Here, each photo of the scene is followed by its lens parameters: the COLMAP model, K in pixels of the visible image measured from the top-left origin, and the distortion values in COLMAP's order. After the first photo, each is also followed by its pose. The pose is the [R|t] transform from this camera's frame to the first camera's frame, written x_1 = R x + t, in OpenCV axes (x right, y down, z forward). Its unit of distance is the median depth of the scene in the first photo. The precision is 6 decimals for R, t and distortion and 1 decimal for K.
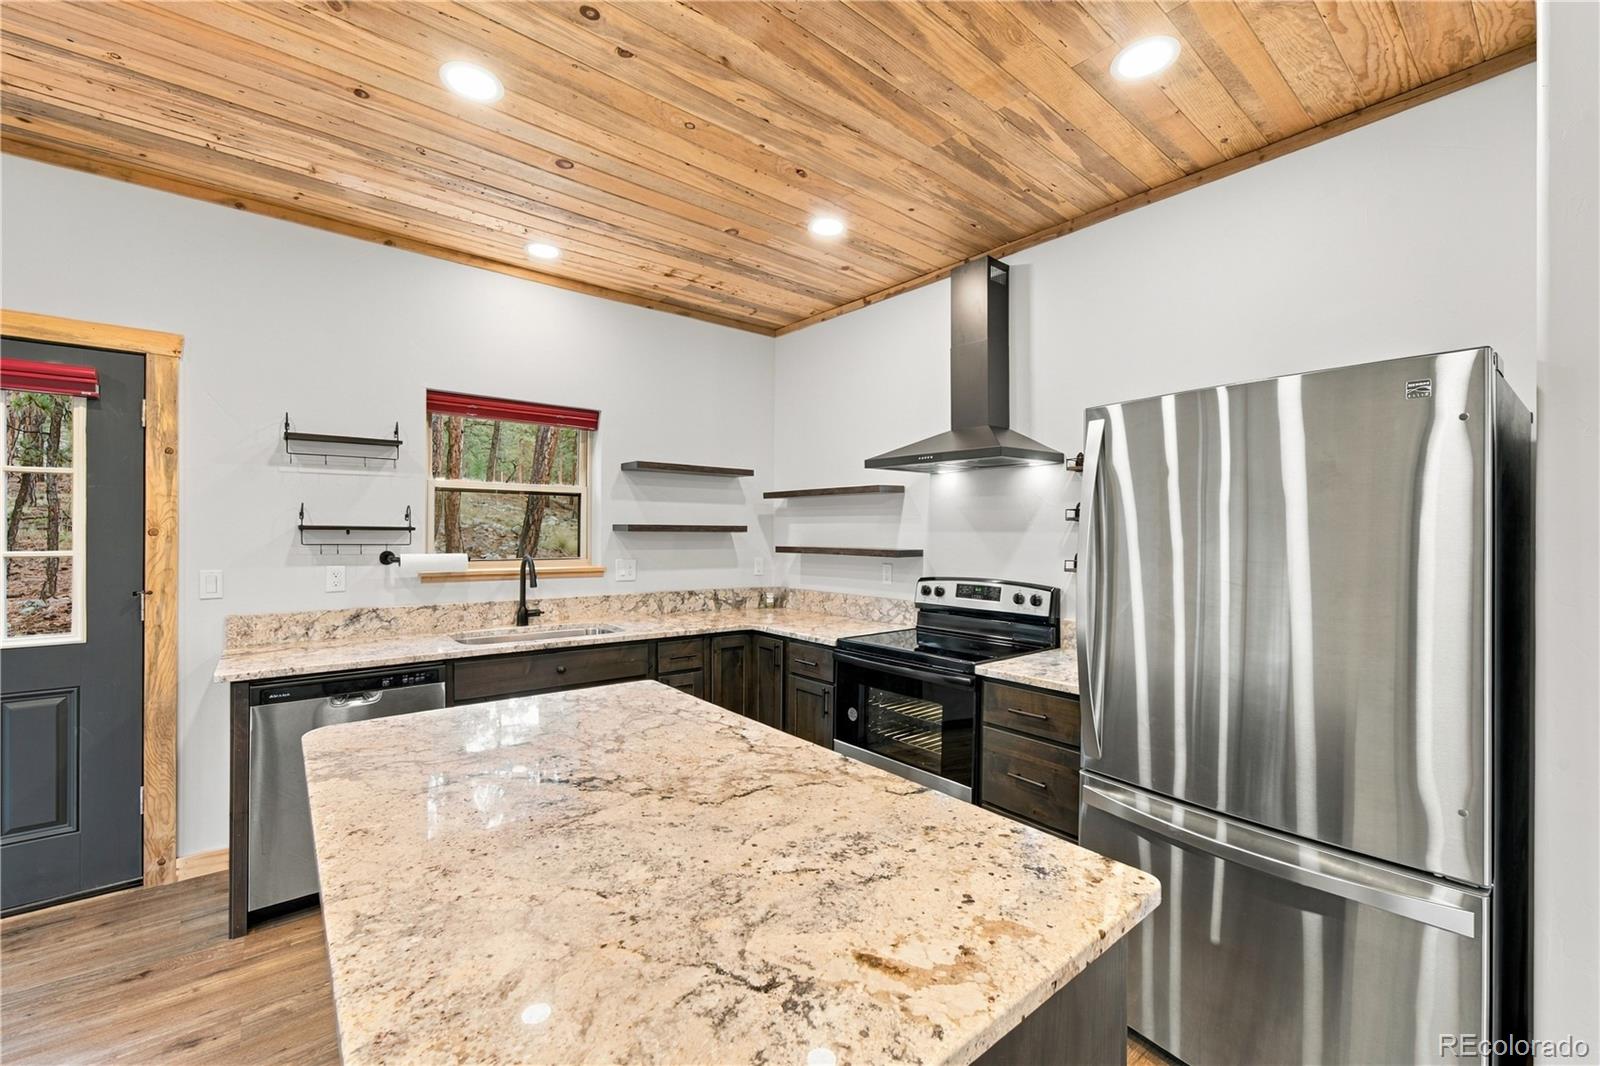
lens RADIAL K [[650.9, 0, 797.0], [0, 650.9, 535.2], [0, 0, 1]] dist [-0.027938, 0.016651]
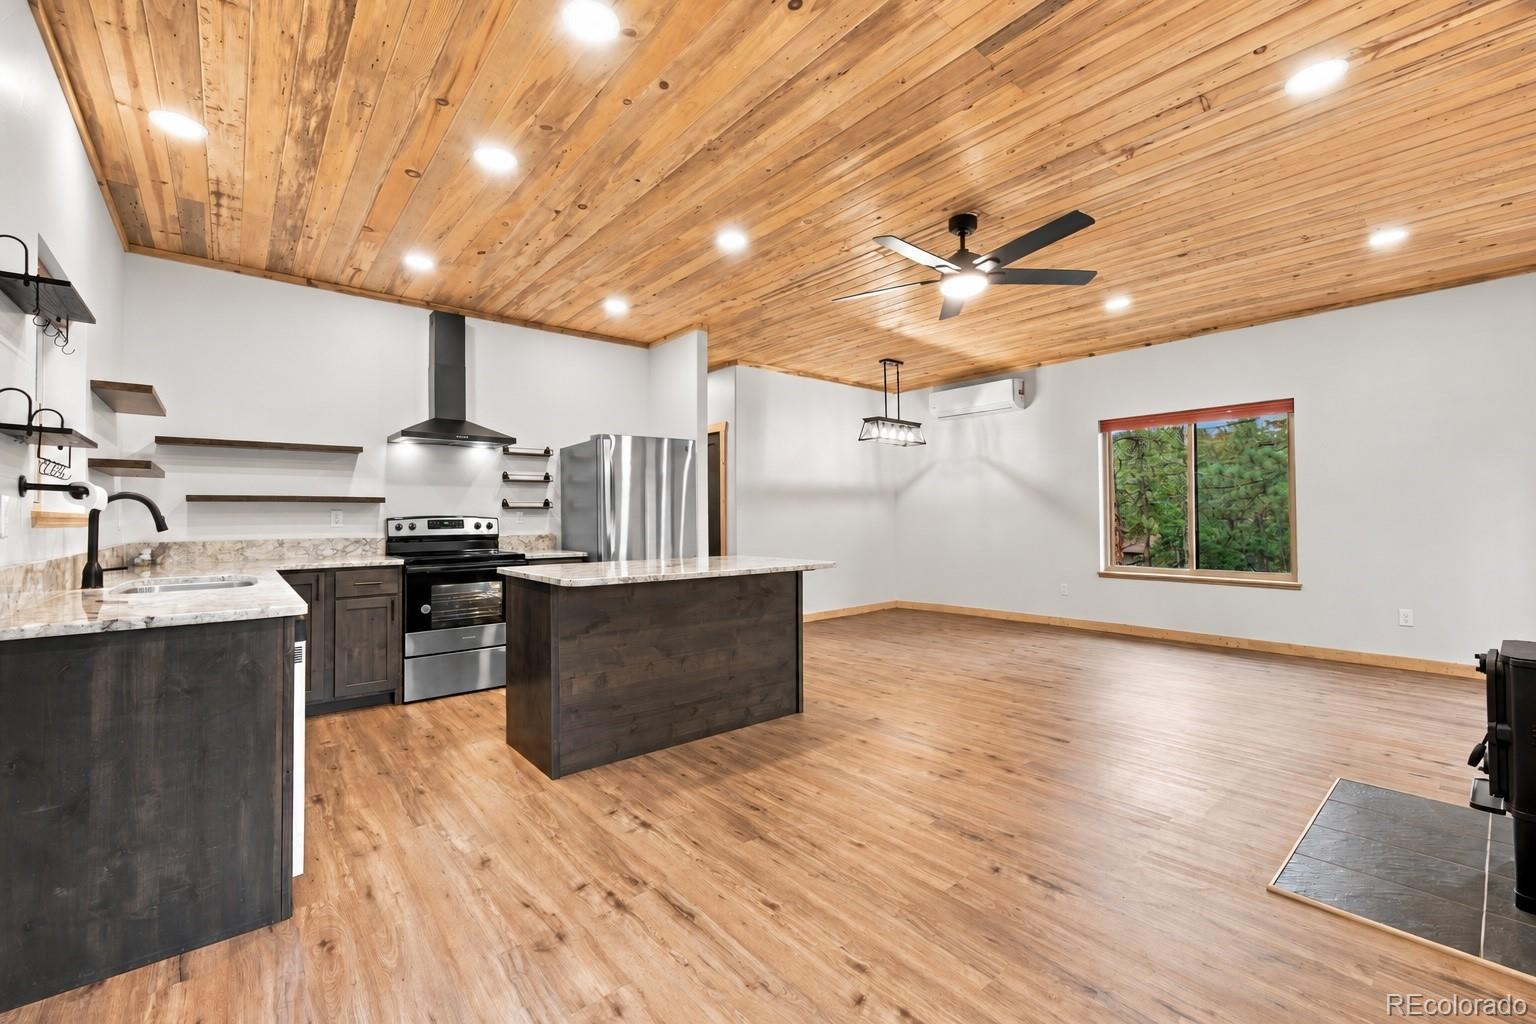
lens RADIAL K [[627.8, 0, 764.0], [0, 627.8, 503.4], [0, 0, 1]] dist [0.001025, 0.007127]
pose [[-0.014021, 0.014164, 0.999801, -1.238169], [0.017435, 0.999751, -0.013919, 0.072607], [-0.999750, 0.017236, -0.014265, 0.270133]]
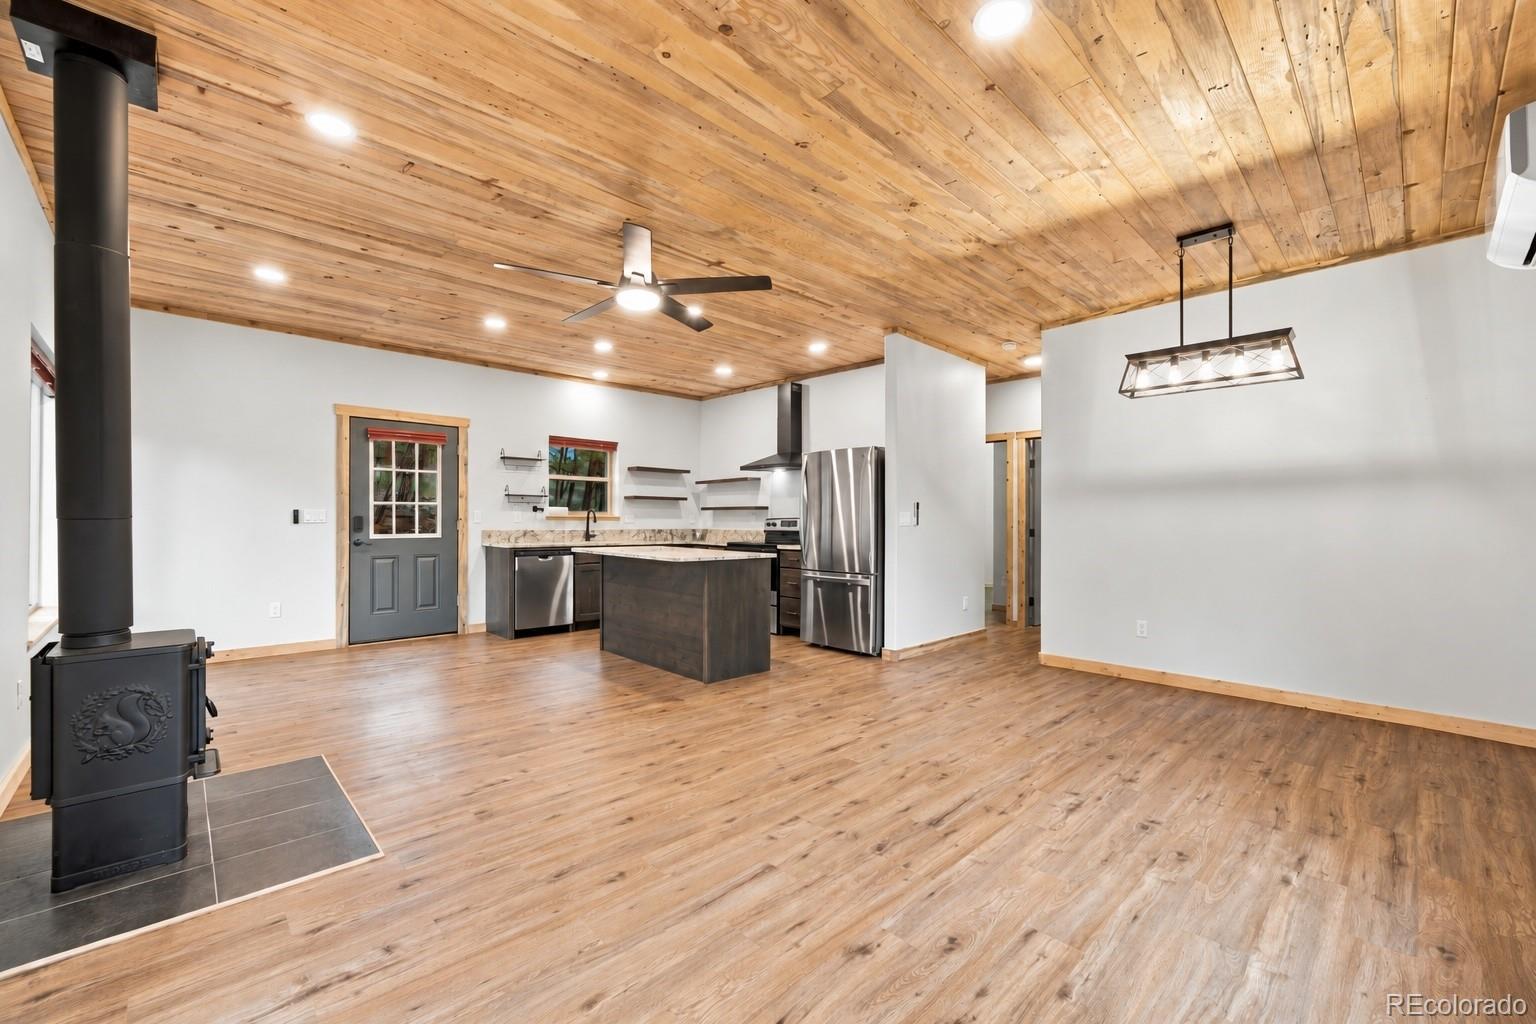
lens RADIAL K [[624.9, 0, 765.2], [0, 624.9, 514.1], [0, 0, 1]] dist [-0.027938, 0.016651]
pose [[0.996627, -0.004213, 0.081958, 0.008284], [0.005337, 0.999895, -0.013497, 0.085490], [-0.081892, 0.013889, 0.996544, -1.261584]]
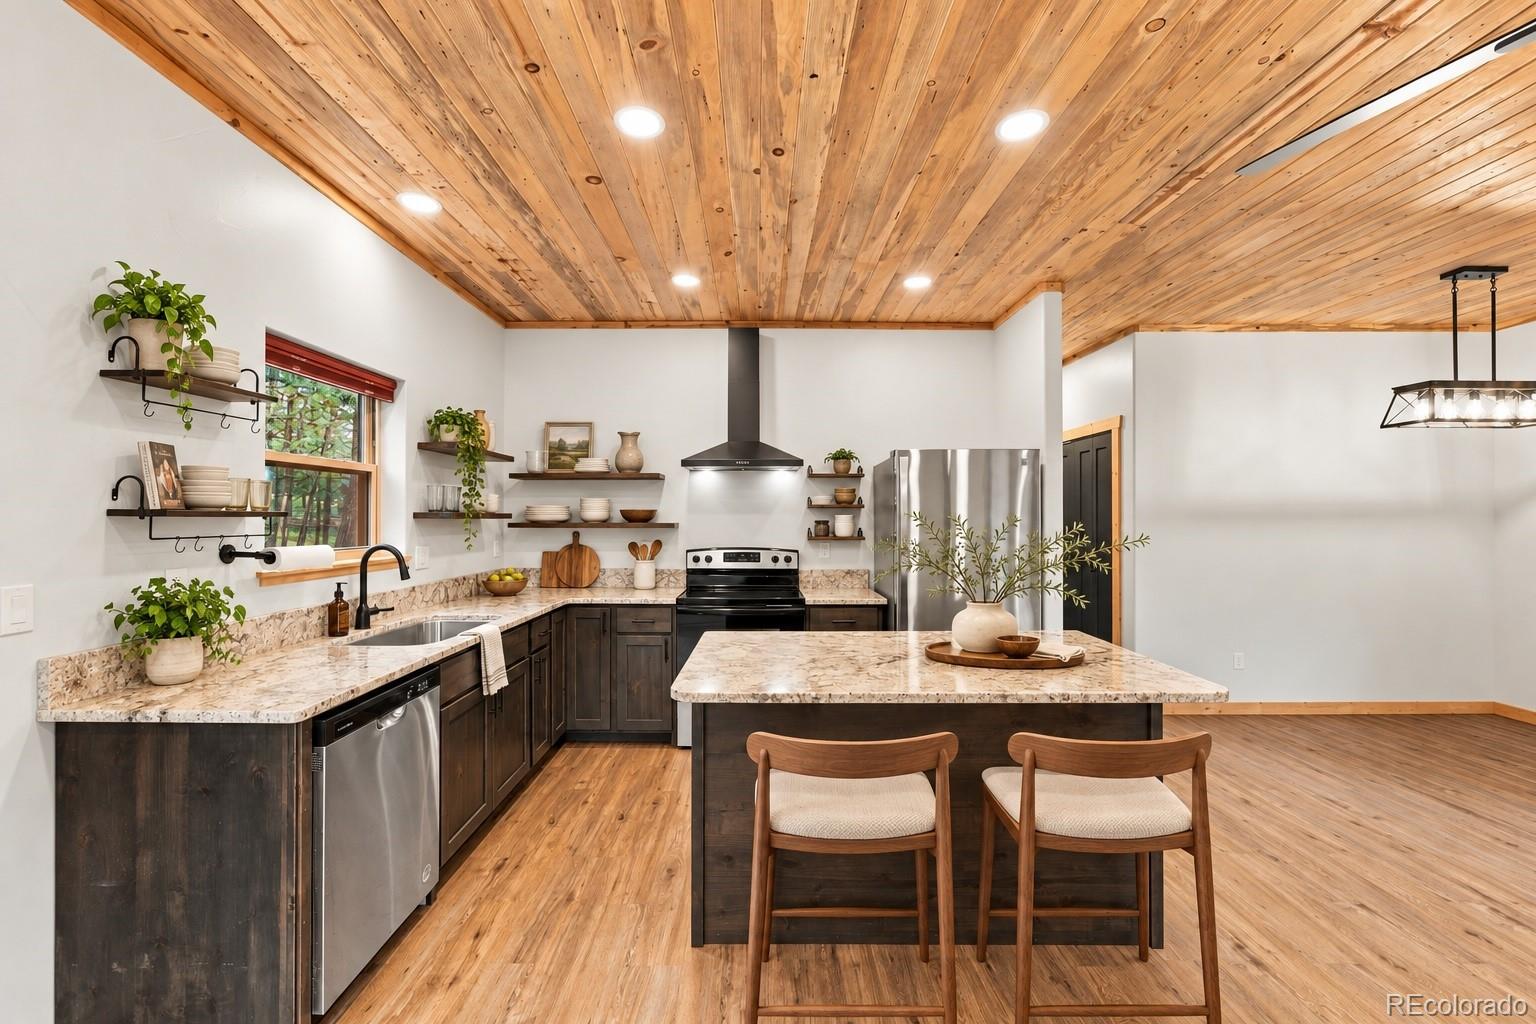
lens RADIAL K [[624.9, 0, 765.2], [0, 624.9, 514.1], [0, 0, 1]] dist [-0.027938, 0.016651]
pose [[0.628096, -0.002486, 0.778132, -0.776883], [0.006323, 0.999978, -0.001909, -0.004220], [-0.778111, 0.006119, 0.628098, 0.088506]]
